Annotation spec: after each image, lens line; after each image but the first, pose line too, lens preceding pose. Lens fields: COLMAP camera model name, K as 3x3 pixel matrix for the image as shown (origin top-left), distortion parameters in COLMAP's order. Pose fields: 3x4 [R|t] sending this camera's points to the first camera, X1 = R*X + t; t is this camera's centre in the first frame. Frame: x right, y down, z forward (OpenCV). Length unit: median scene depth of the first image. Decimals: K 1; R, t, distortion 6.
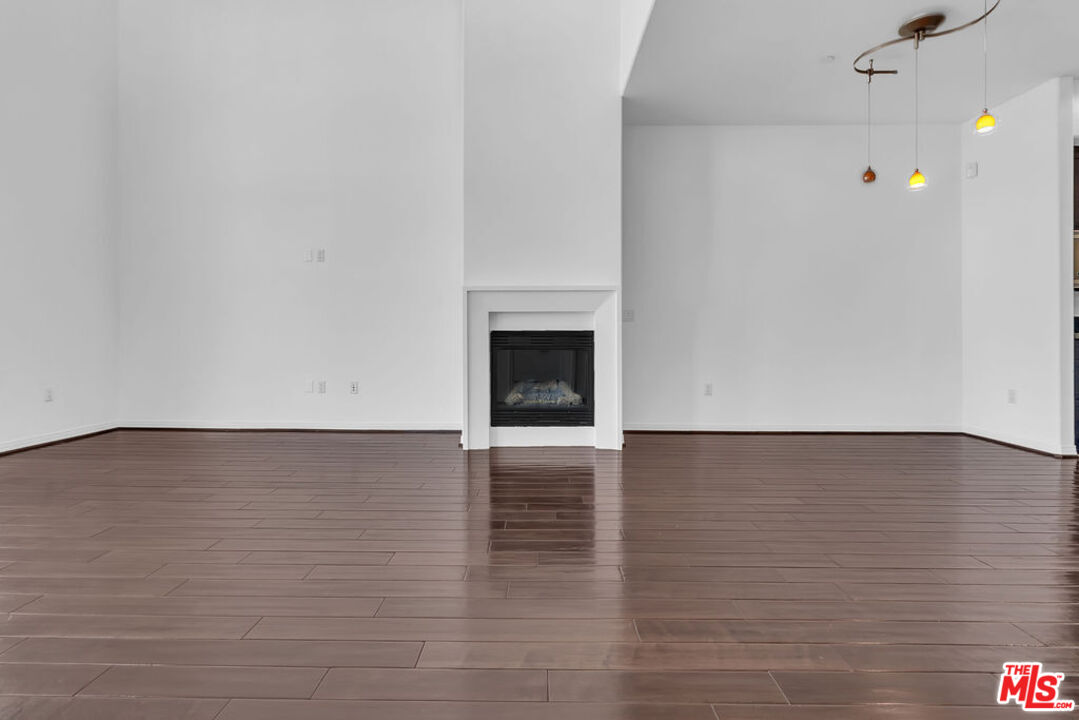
lens RADIAL K [[502.1, 0, 536.4], [0, 502.1, 345.4], [0, 0, 1]] dist [0.012495, -0.000046]
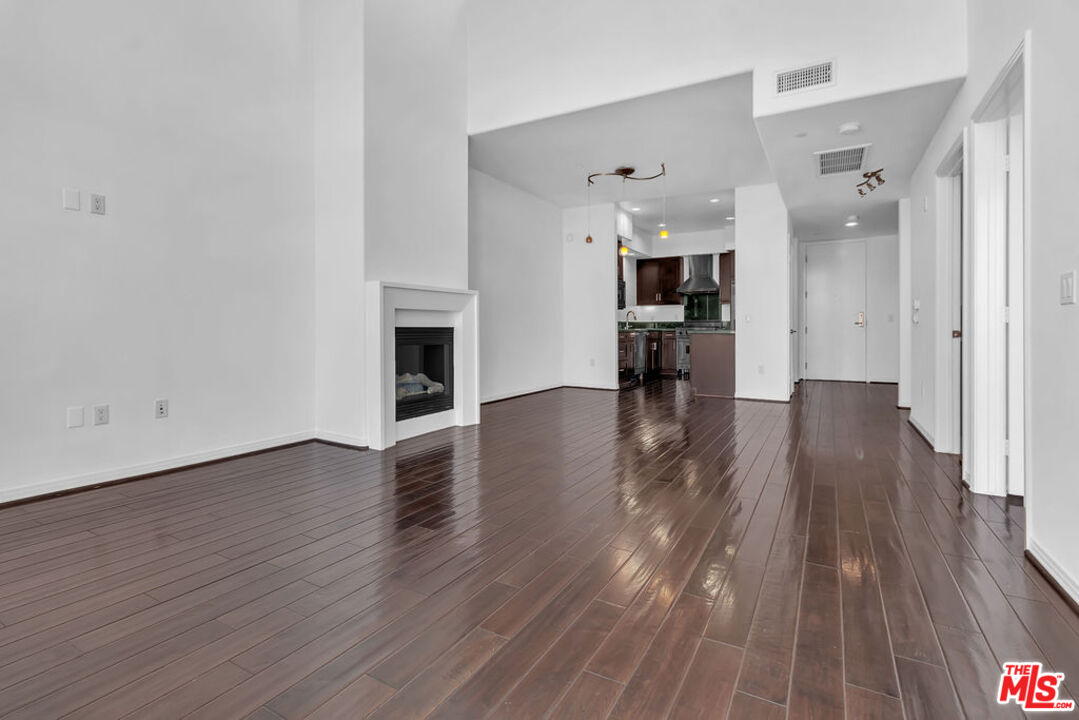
lens RADIAL K [[502.1, 0, 536.4], [0, 502.1, 345.4], [0, 0, 1]] dist [0.012495, -0.000046]
pose [[0.502858, -0.026027, 0.863977, -0.812556], [0.022875, 0.999597, 0.016799, -0.002582], [-0.864066, 0.011316, 0.503251, 0.248323]]
